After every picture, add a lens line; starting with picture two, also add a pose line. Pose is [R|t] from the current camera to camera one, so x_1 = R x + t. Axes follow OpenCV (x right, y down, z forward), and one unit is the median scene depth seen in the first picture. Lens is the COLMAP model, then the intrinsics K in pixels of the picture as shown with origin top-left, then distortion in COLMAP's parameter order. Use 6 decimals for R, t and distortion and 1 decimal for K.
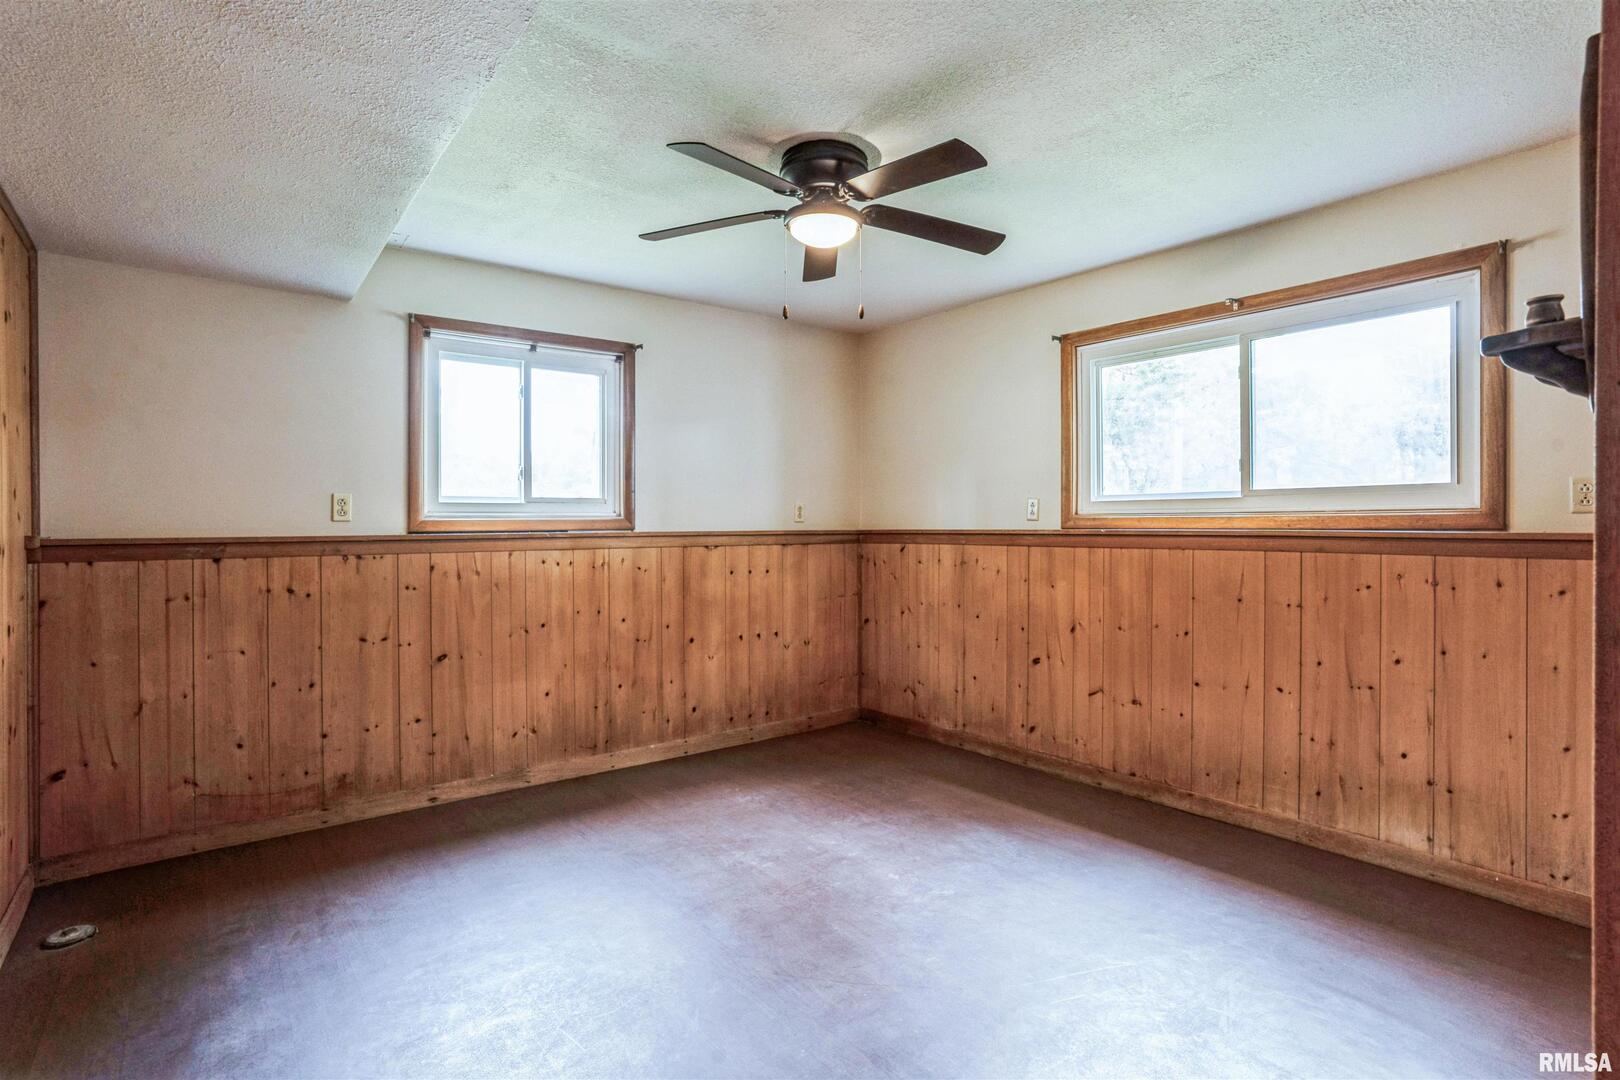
lens RADIAL K [[816.7, 0, 803.8], [0, 816.7, 528.8], [0, 0, 1]] dist [-0.006454, 0.004049]
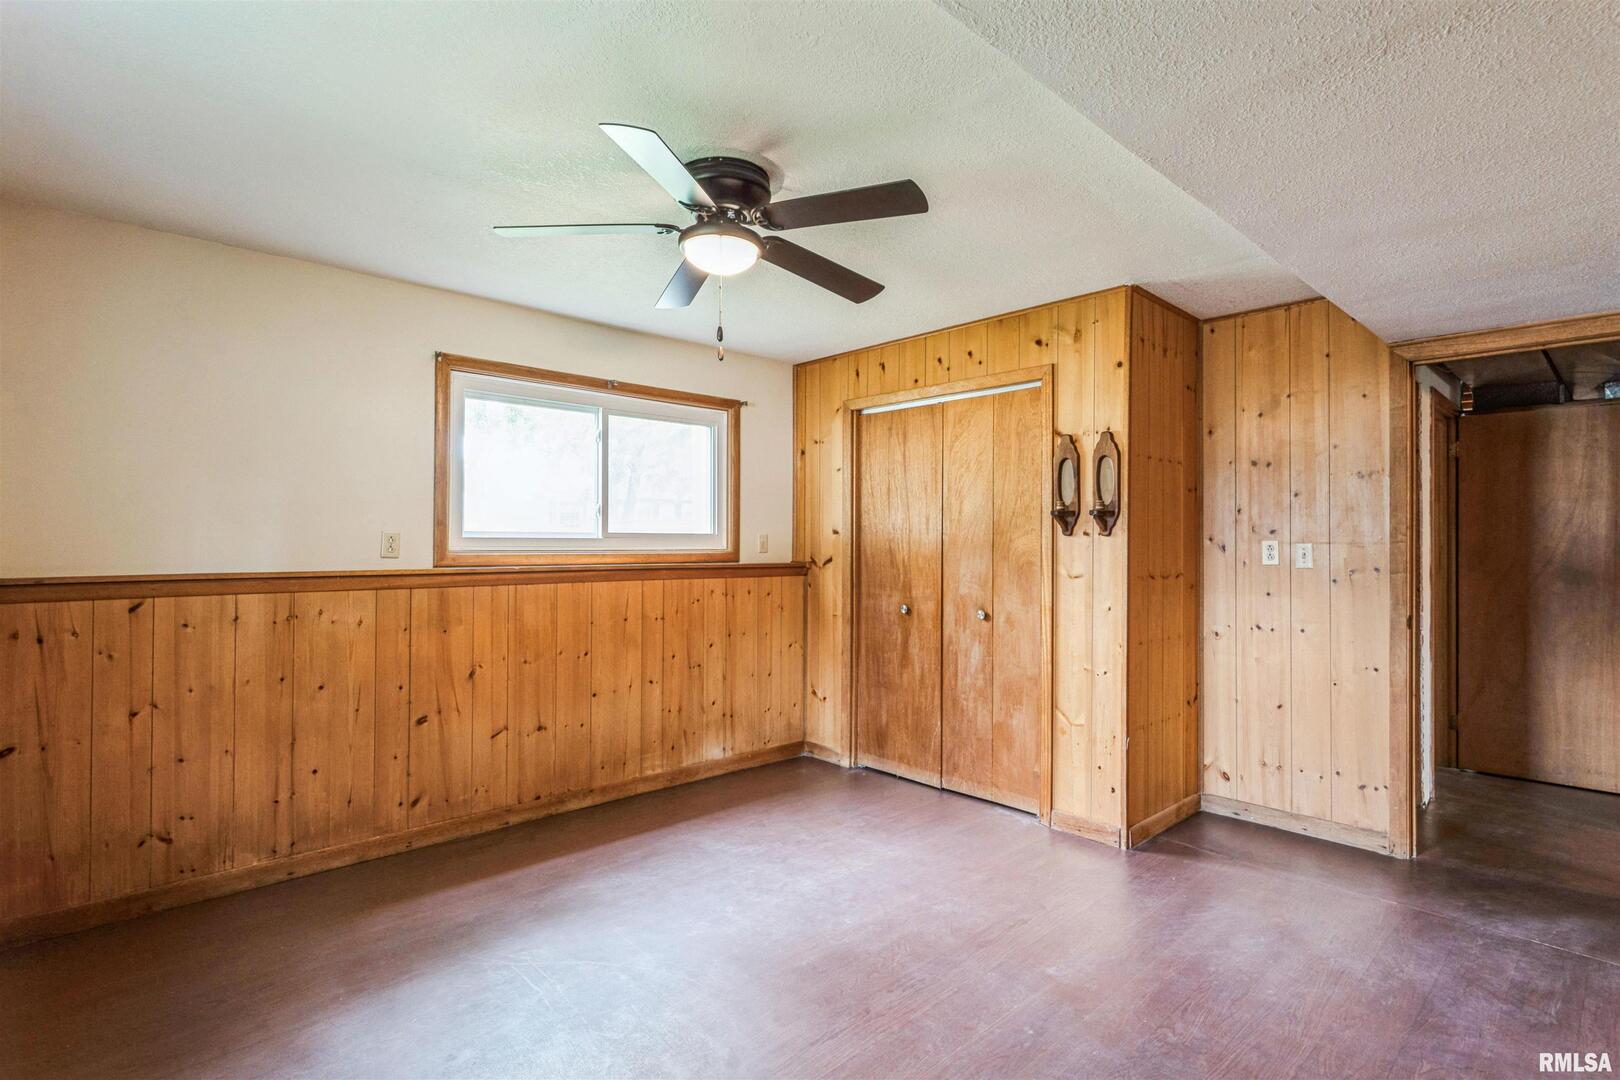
lens RADIAL K [[816.7, 0, 801.4], [0, 816.7, 533.6], [0, 0, 1]] dist [-0.006454, 0.004049]
pose [[-0.095823, 0.010226, 0.995346, -0.667220], [0.000785, 0.999948, -0.010198, -0.029674], [-0.995398, -0.000196, -0.095826, 0.739902]]
